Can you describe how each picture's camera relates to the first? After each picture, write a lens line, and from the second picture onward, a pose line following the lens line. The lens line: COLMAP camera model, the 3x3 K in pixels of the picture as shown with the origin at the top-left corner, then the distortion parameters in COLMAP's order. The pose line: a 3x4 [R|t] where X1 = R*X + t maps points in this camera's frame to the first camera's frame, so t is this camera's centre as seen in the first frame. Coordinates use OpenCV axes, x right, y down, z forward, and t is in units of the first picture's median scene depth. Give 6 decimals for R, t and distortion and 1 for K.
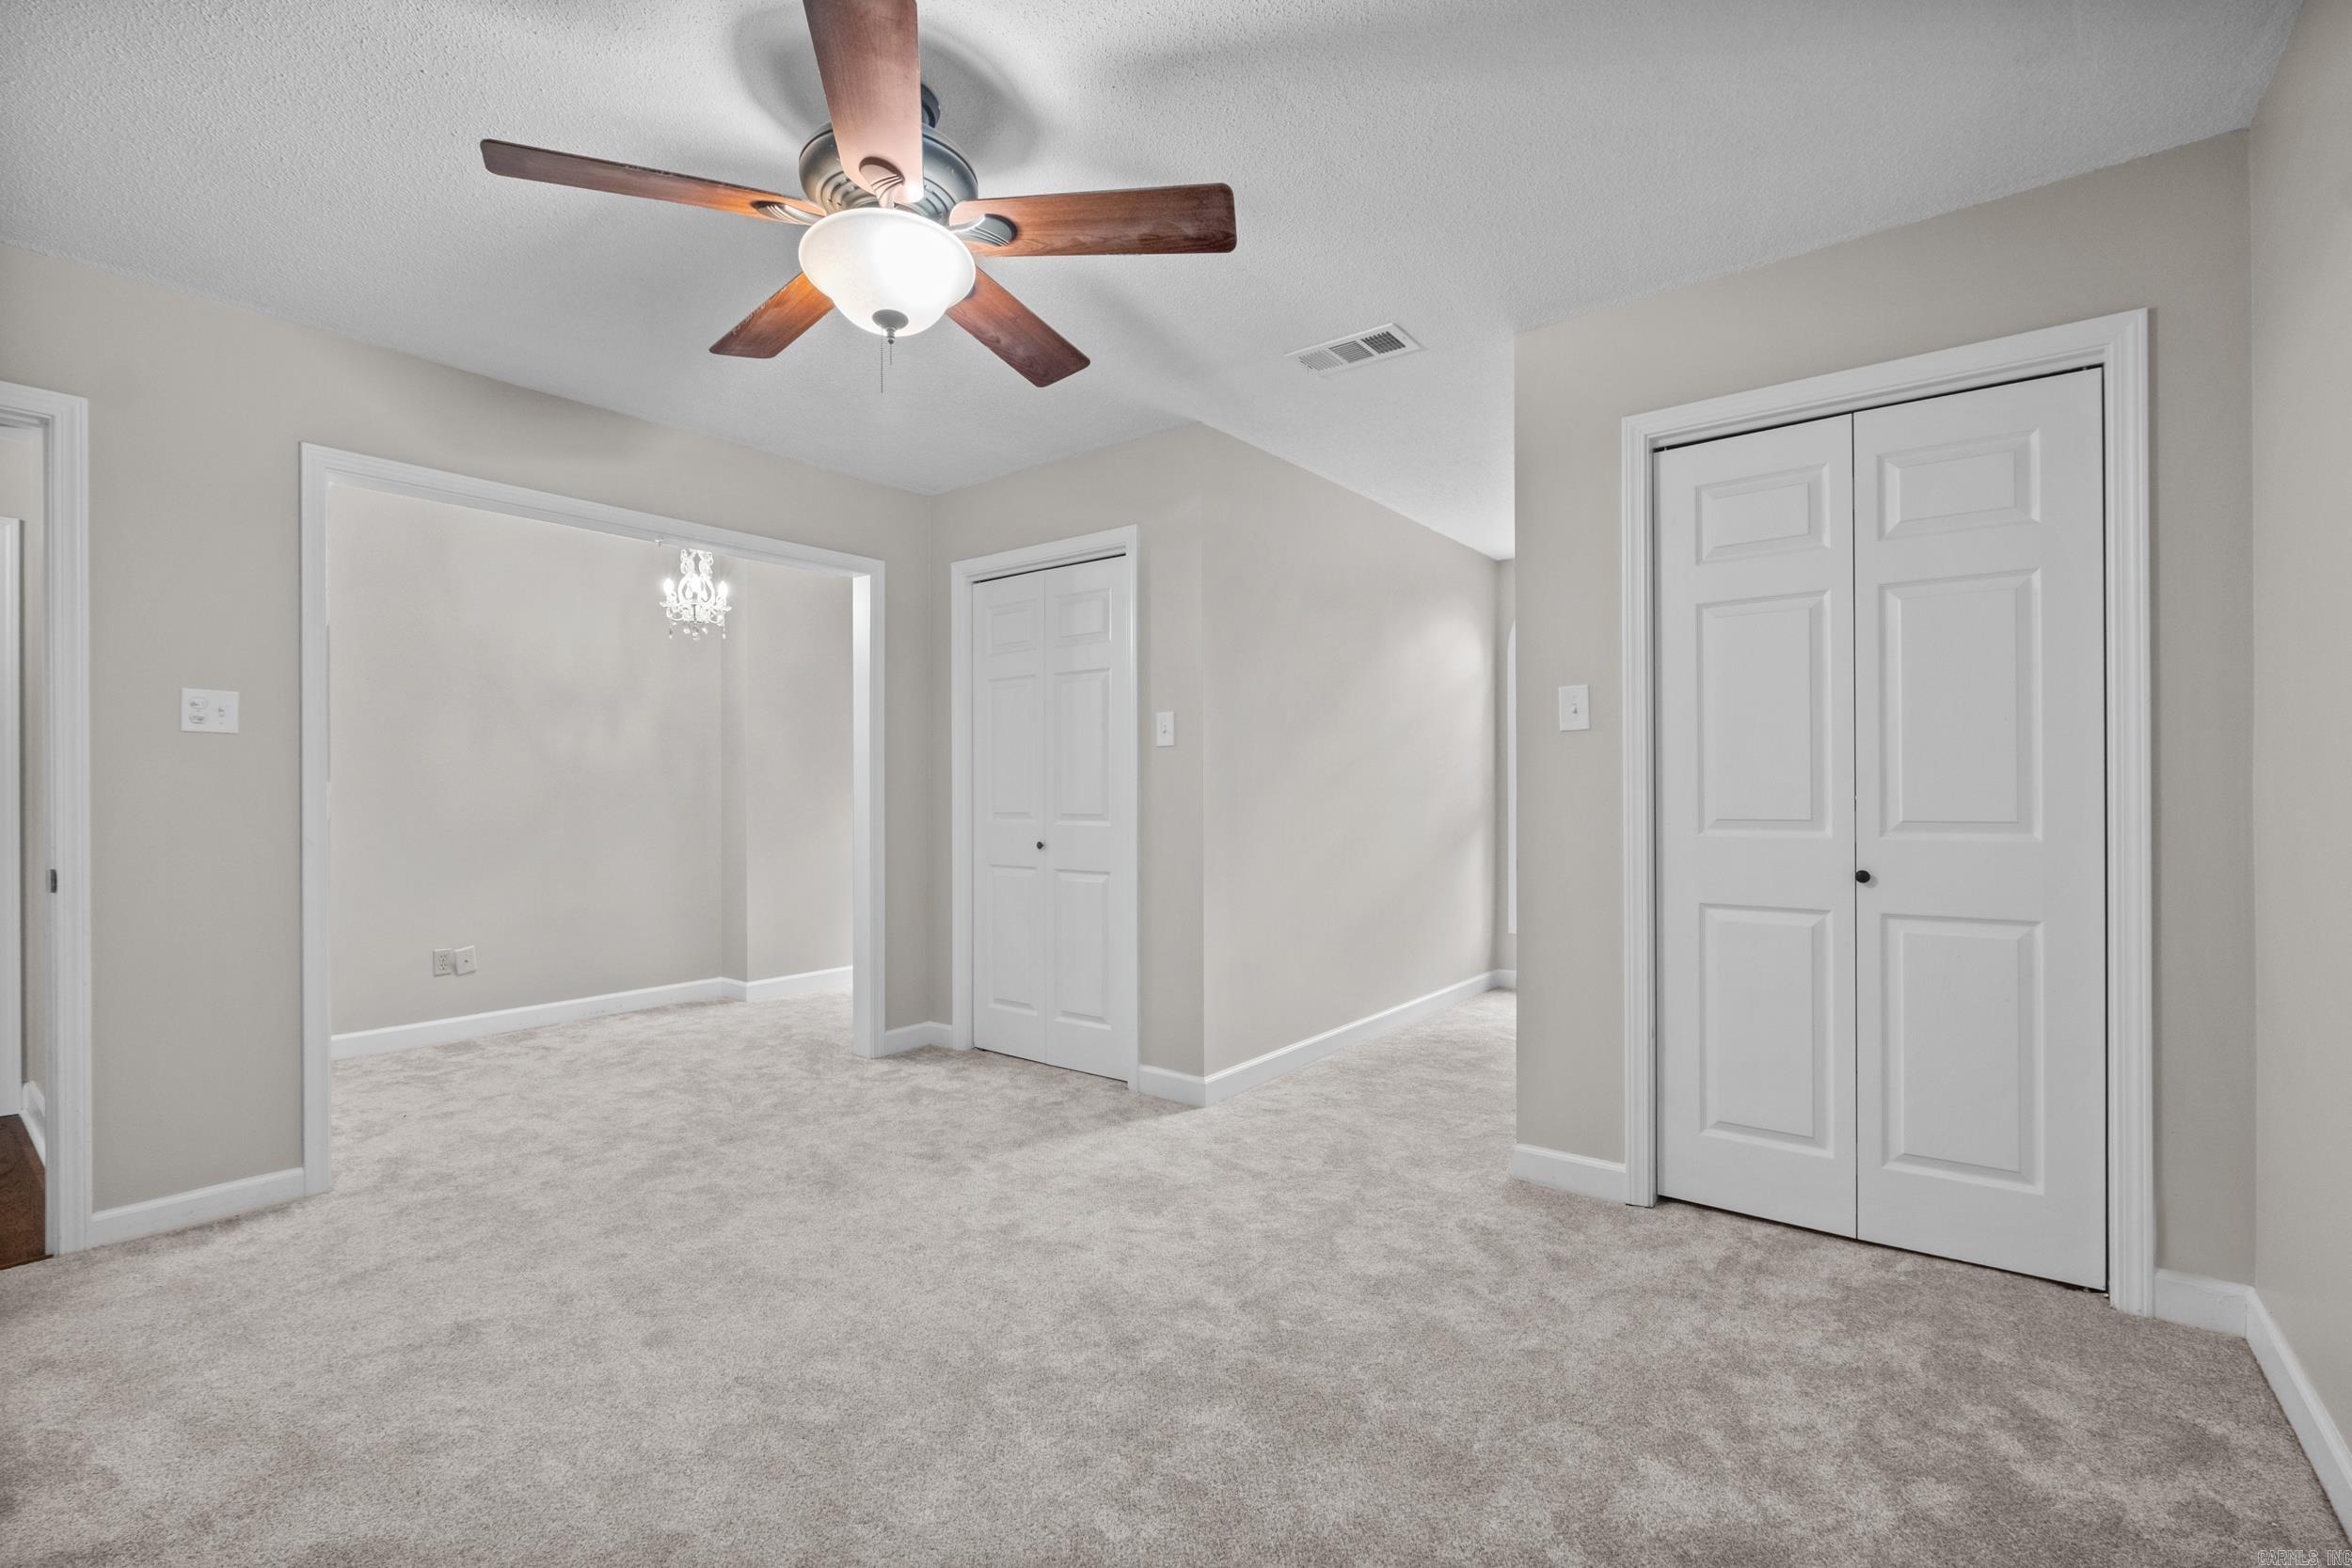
lens RADIAL K [[1057.2, 0, 1171.4], [0, 1057.2, 794.0], [0, 0, 1]] dist [-0.007769, -0.000414]
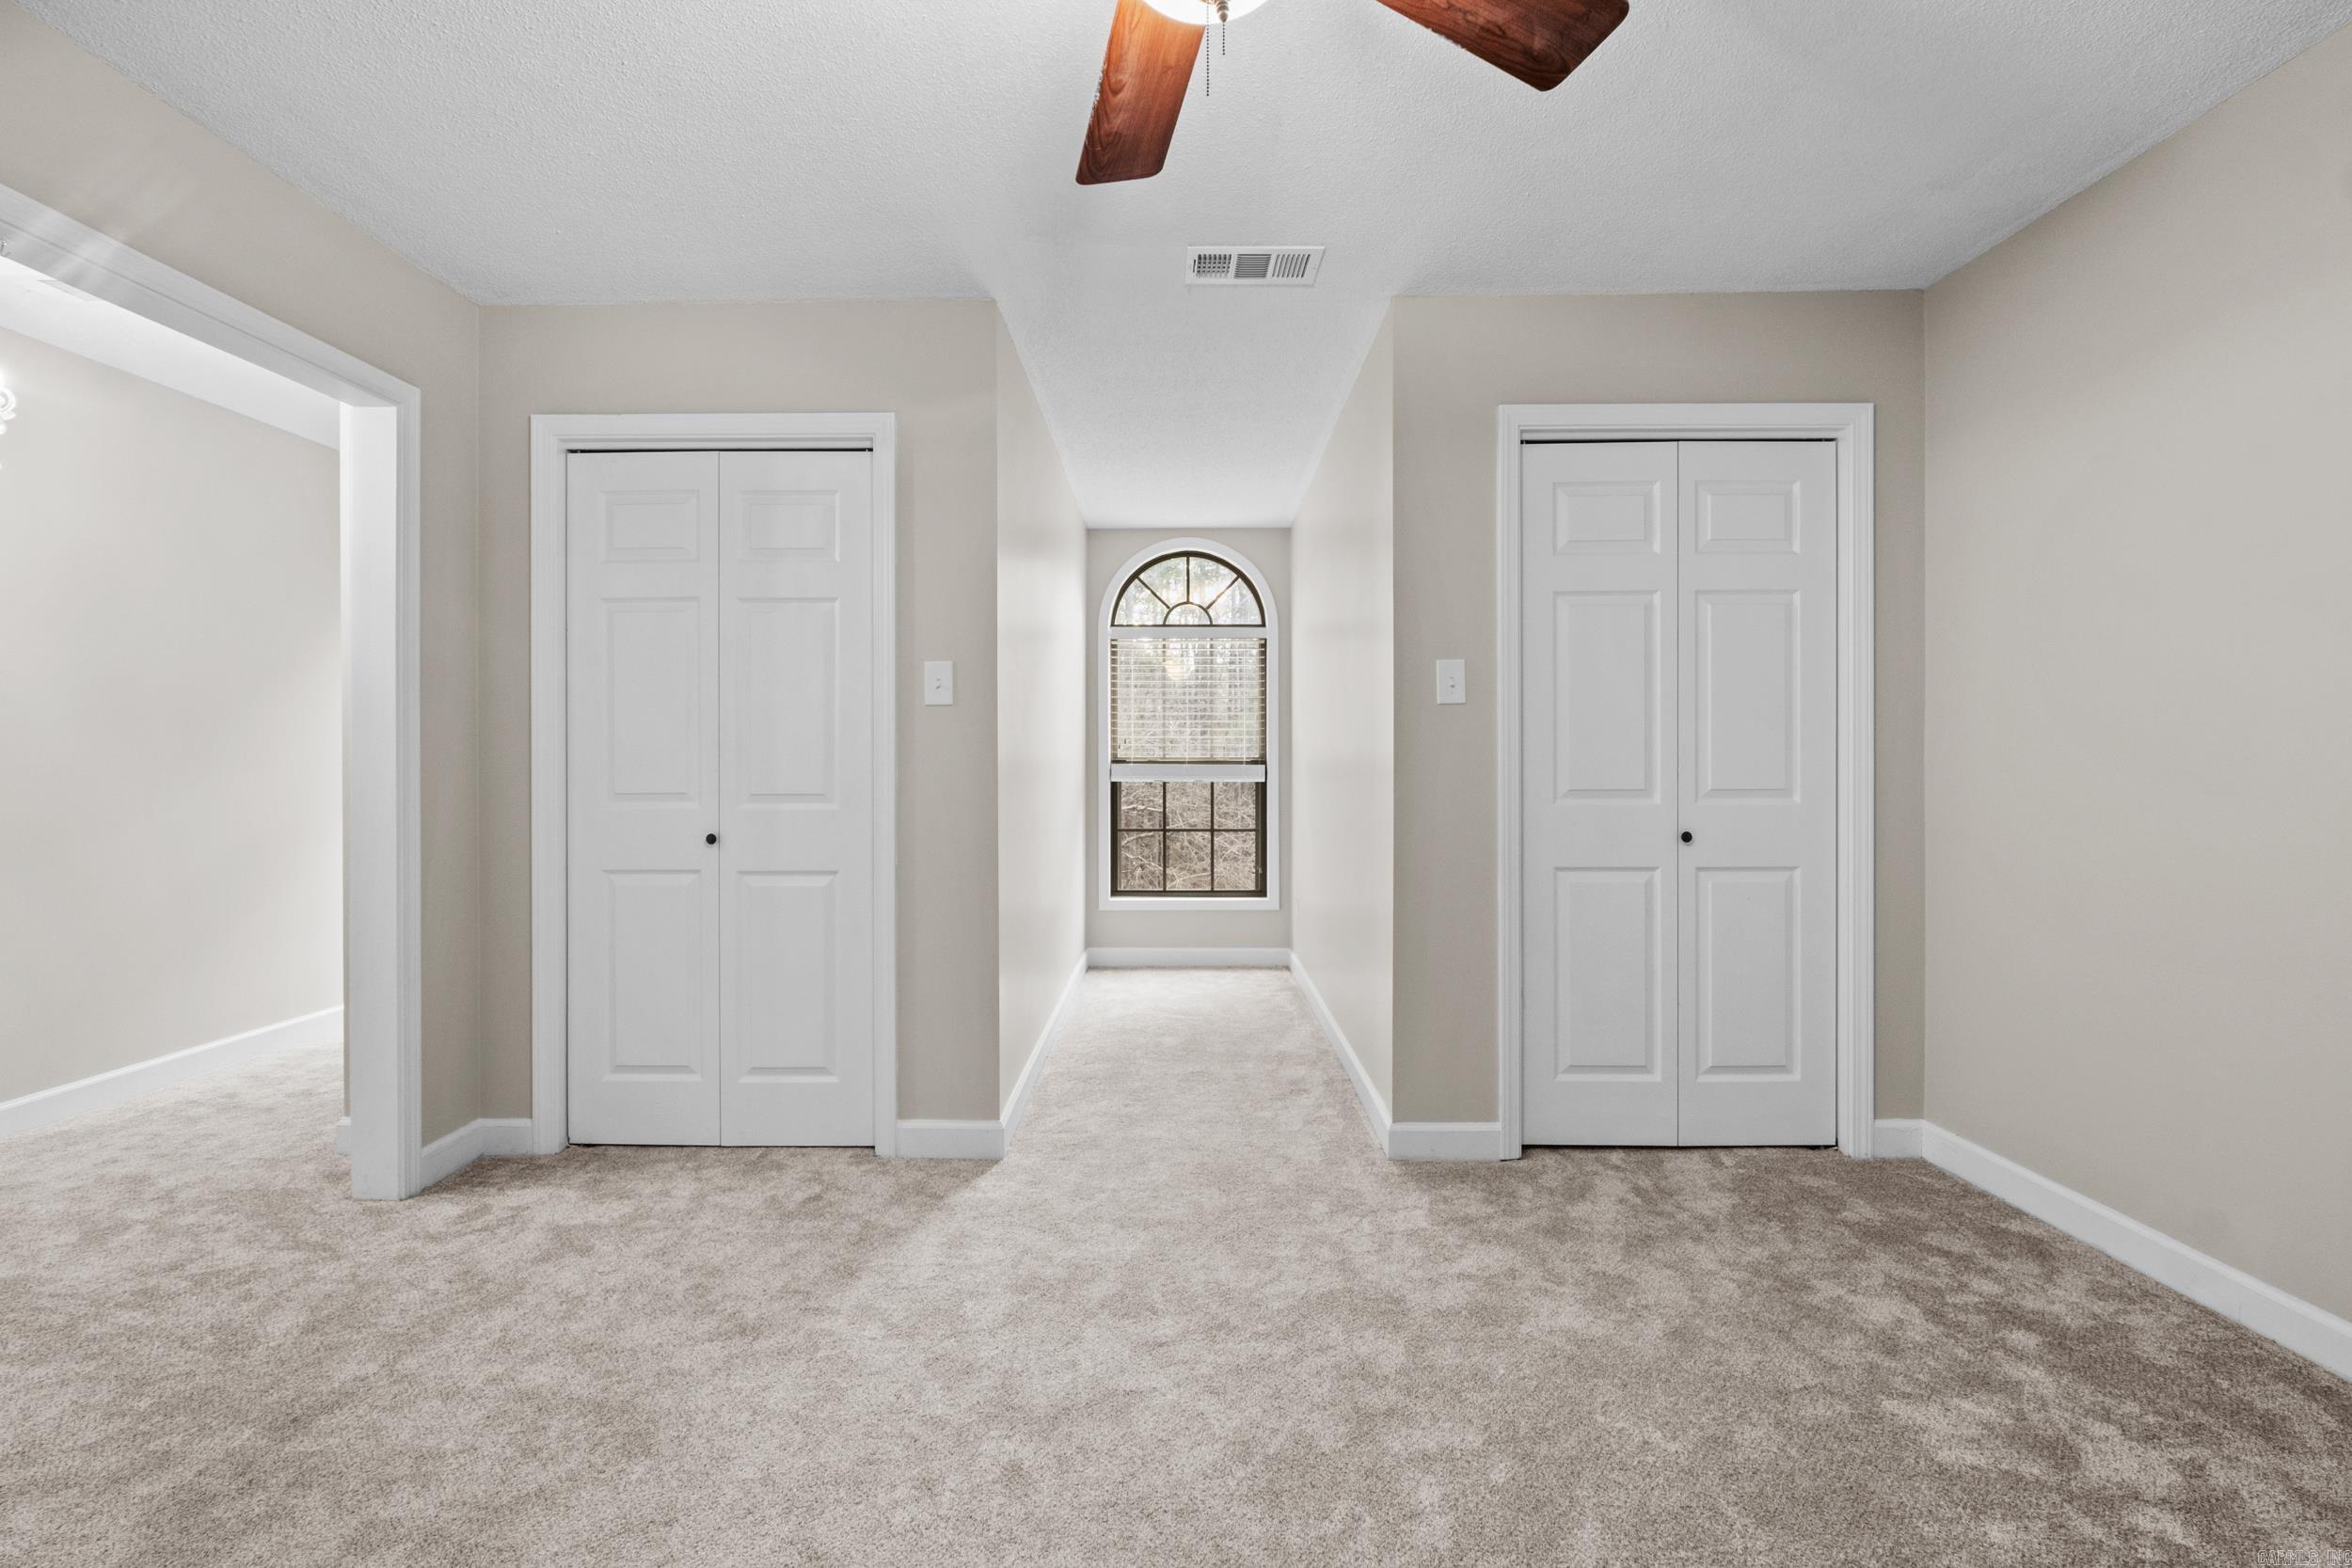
lens RADIAL K [[1052.8, 0, 1171.6], [0, 1052.8, 771.4], [0, 0, 1]] dist [-0.007809, 0.000617]
pose [[0.790692, 0.000152, 0.612215, -0.429210], [-0.000251, 1.000000, 0.000076, 0.004362], [-0.612215, -0.000214, 0.790692, 0.352701]]
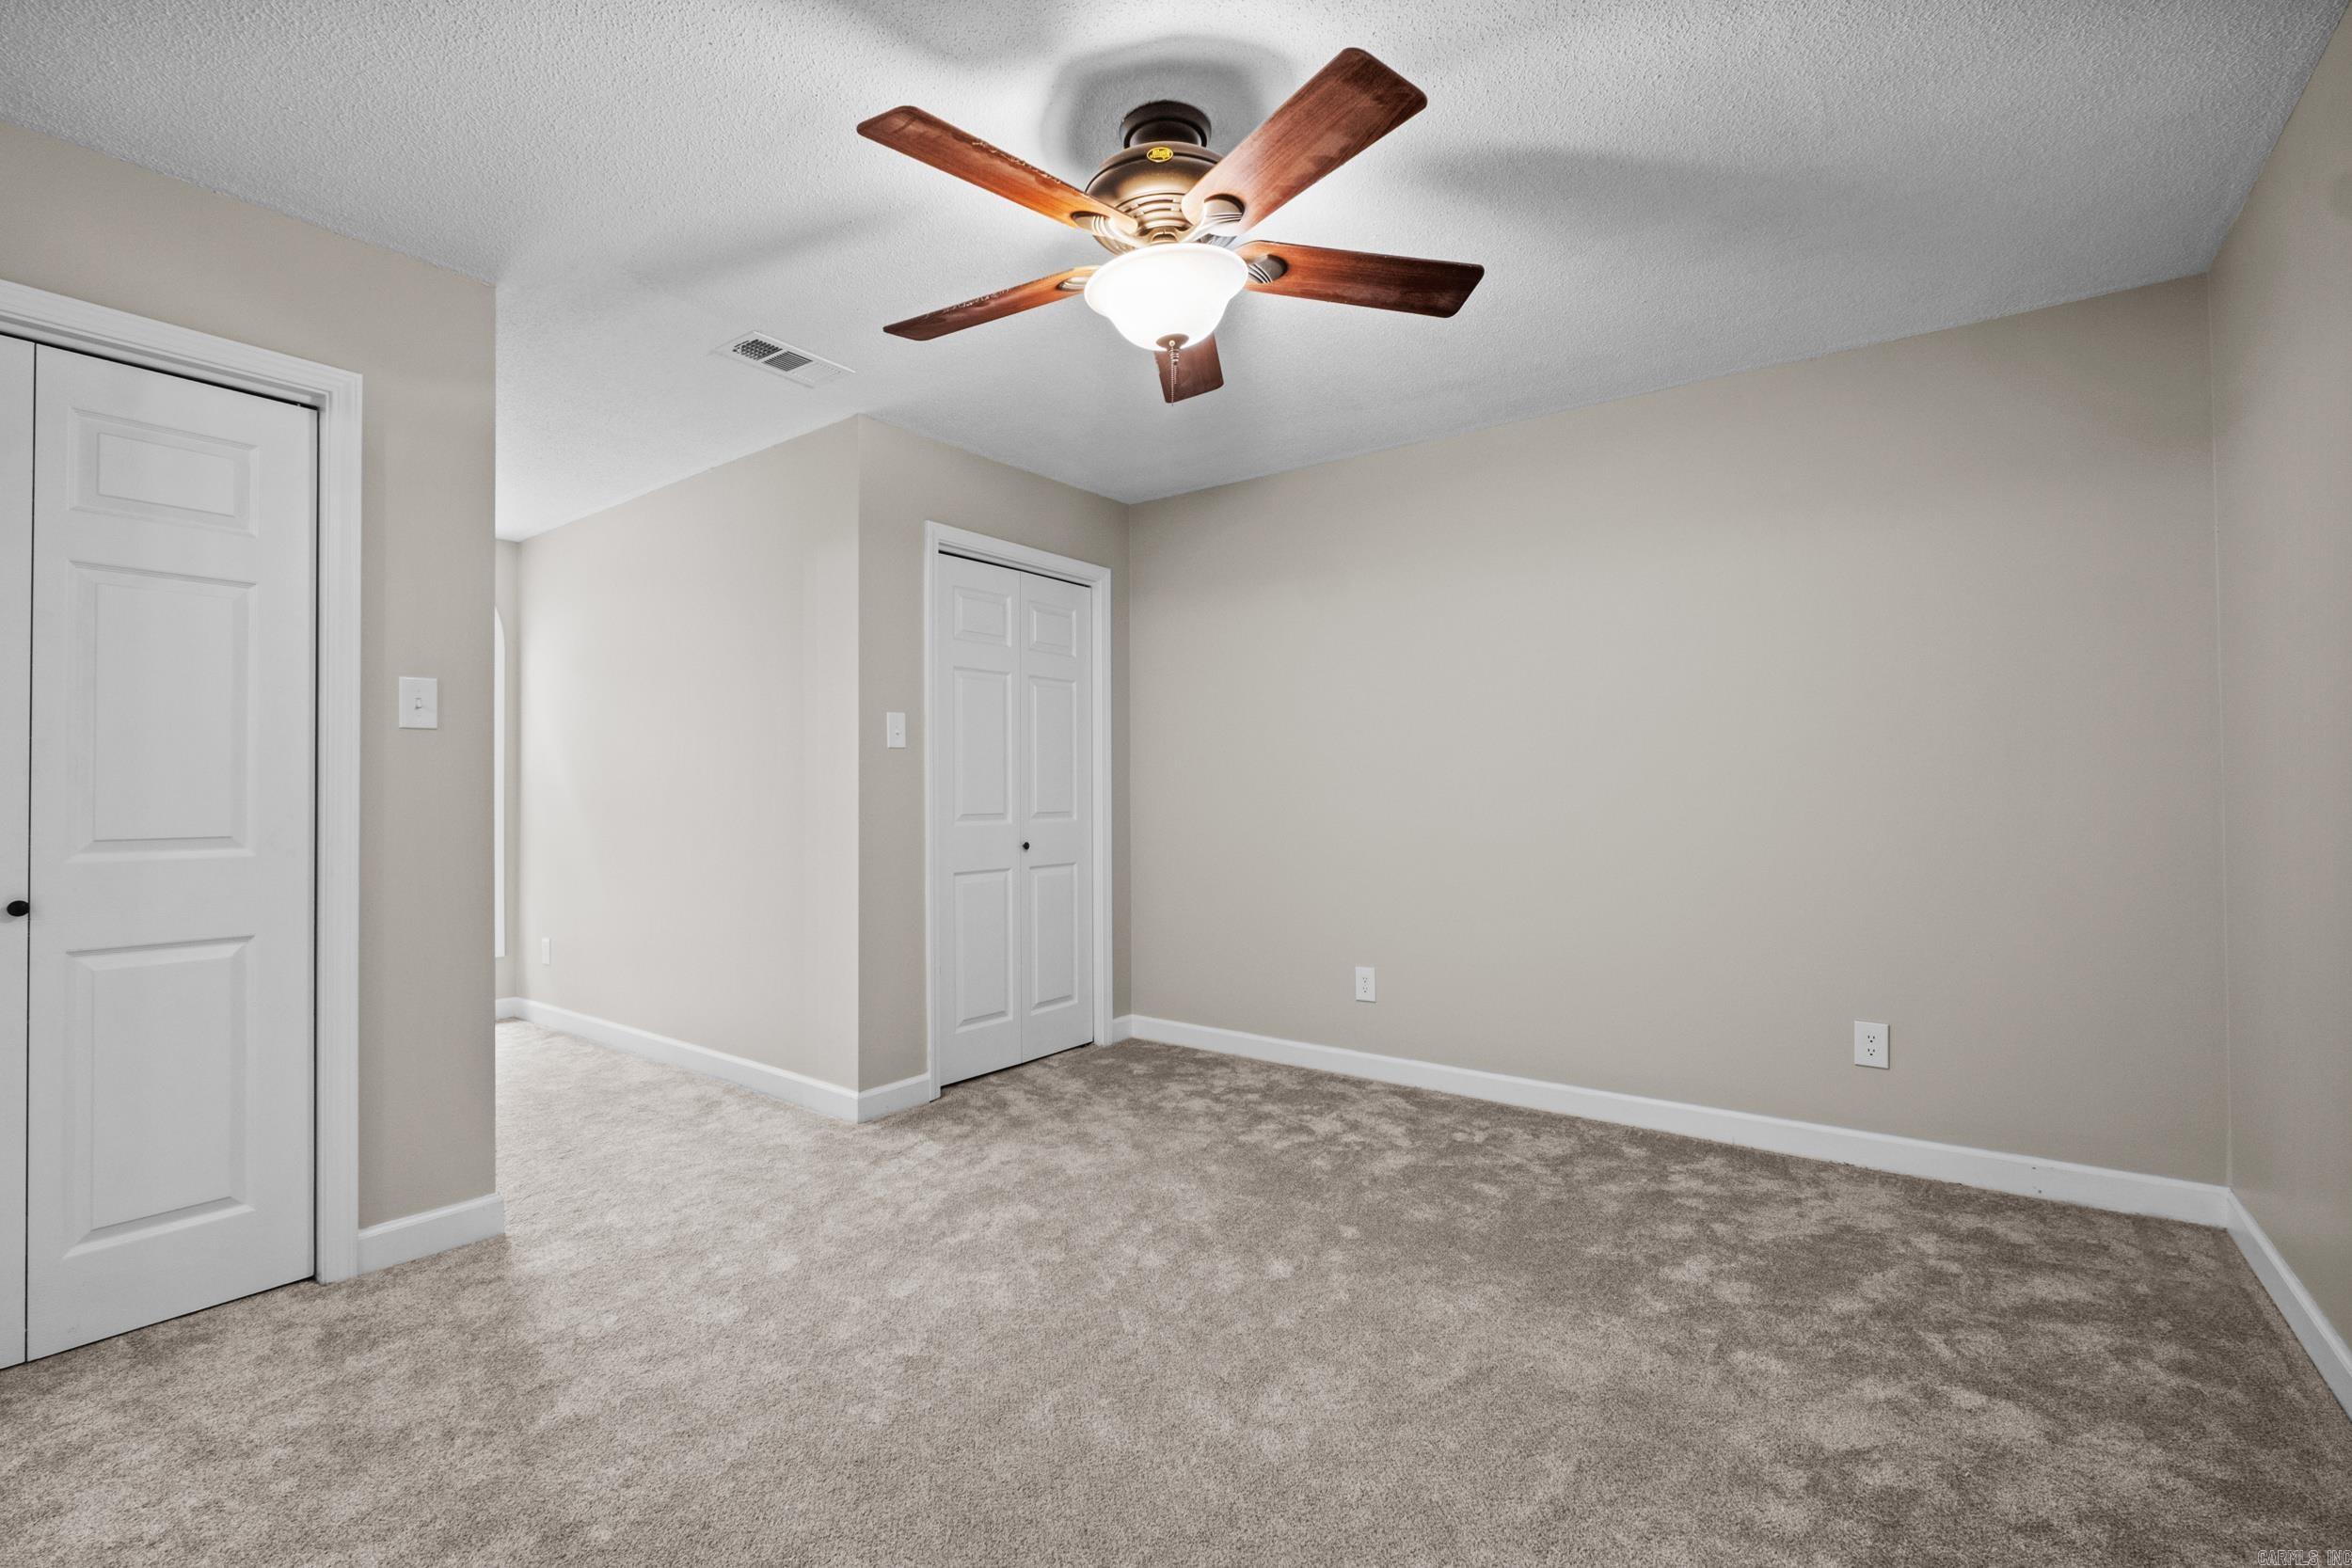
lens RADIAL K [[1030.0, 0, 1176.0], [0, 1030.0, 784.0], [0, 0, 1]] dist [-0.001439, 0.000007]
pose [[-0.034550, 0.015354, 0.999285, -0.837567], [0.008626, 0.999849, -0.015065, 0.005010], [-0.999366, 0.008099, -0.034678, 0.678151]]
